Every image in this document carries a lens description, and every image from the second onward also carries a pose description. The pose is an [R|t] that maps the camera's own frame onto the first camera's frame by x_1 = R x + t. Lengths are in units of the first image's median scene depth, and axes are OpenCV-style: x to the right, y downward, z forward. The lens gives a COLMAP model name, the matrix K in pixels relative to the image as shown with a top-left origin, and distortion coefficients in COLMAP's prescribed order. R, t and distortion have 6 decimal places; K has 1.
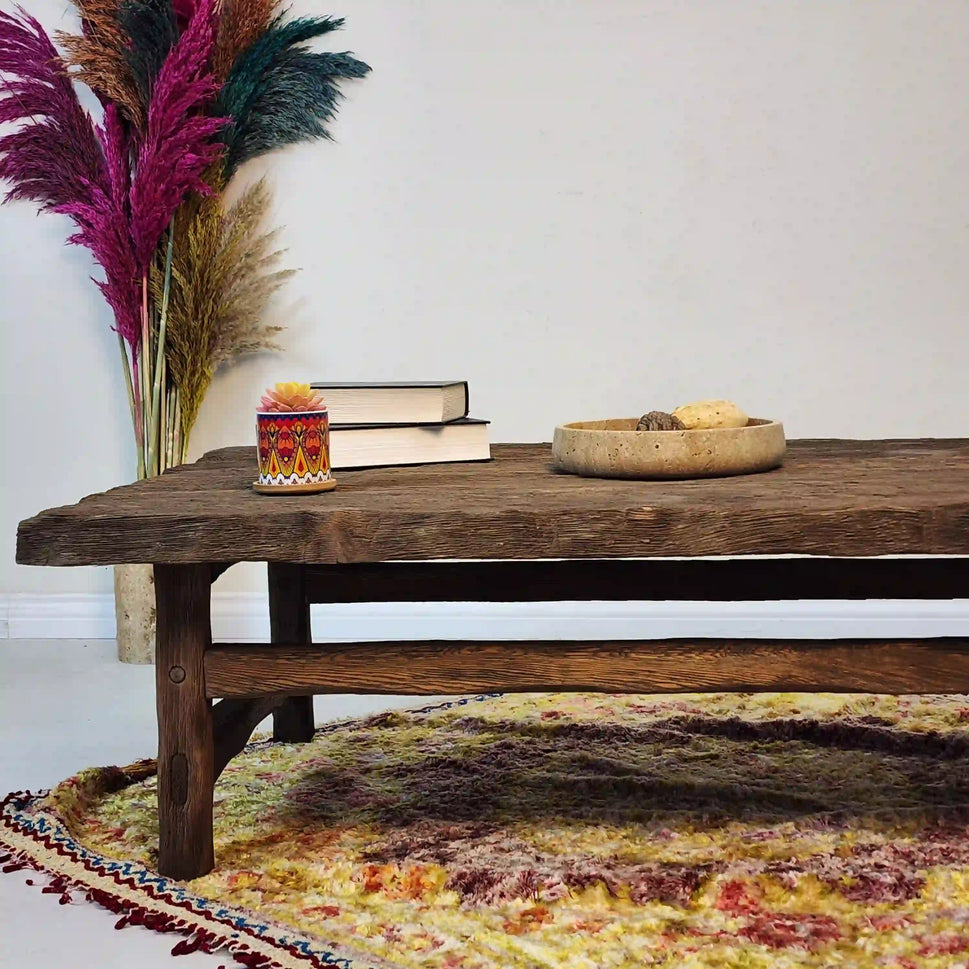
lens RADIAL K [[1653.1, 0, 484.5], [0, 1653.1, 484.5], [0, 0, 1]] dist [0.276169, -0.820815]
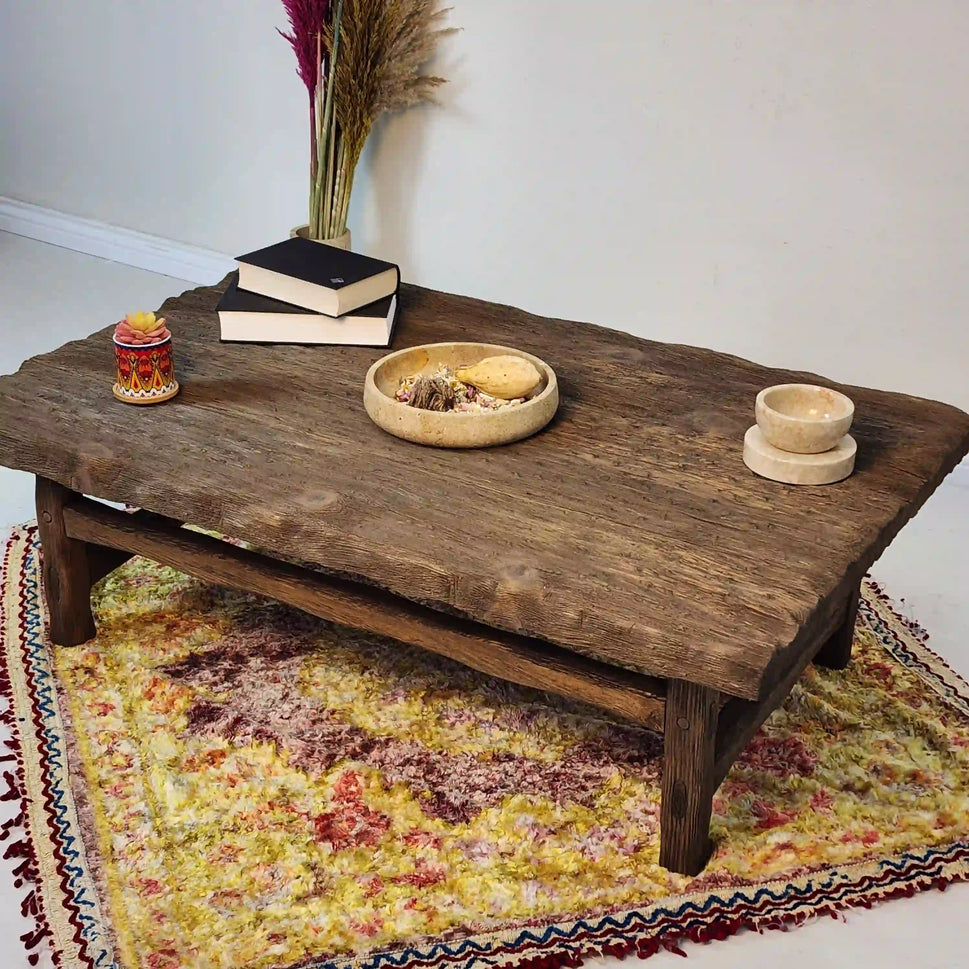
lens RADIAL K [[1653.1, 0, 484.5], [0, 1653.1, 484.5], [0, 0, 1]] dist [0.276169, -0.820815]
pose [[0.902224, 0.223555, -0.368803, 0.383049], [-0.078793, 0.926211, 0.368679, -0.266843], [0.424009, -0.303572, 0.853264, -0.013530]]
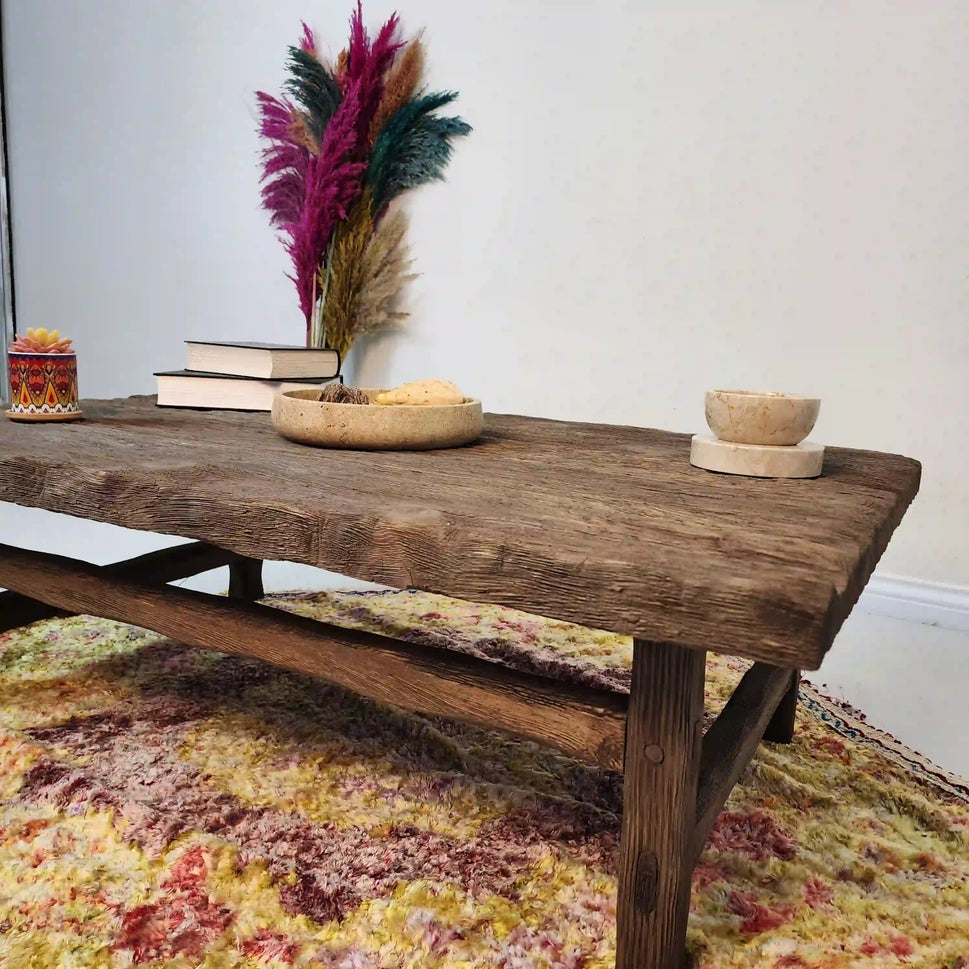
lens RADIAL K [[865.1, 0, 488.3], [0, 865.1, 482.7], [0, 0, 1]] dist [0.076315, -0.069383]
pose [[0.910472, 0.135382, -0.390785, 0.271409], [-0.105931, 0.989722, 0.096071, -0.028499], [0.399774, -0.046074, 0.915455, 0.332394]]
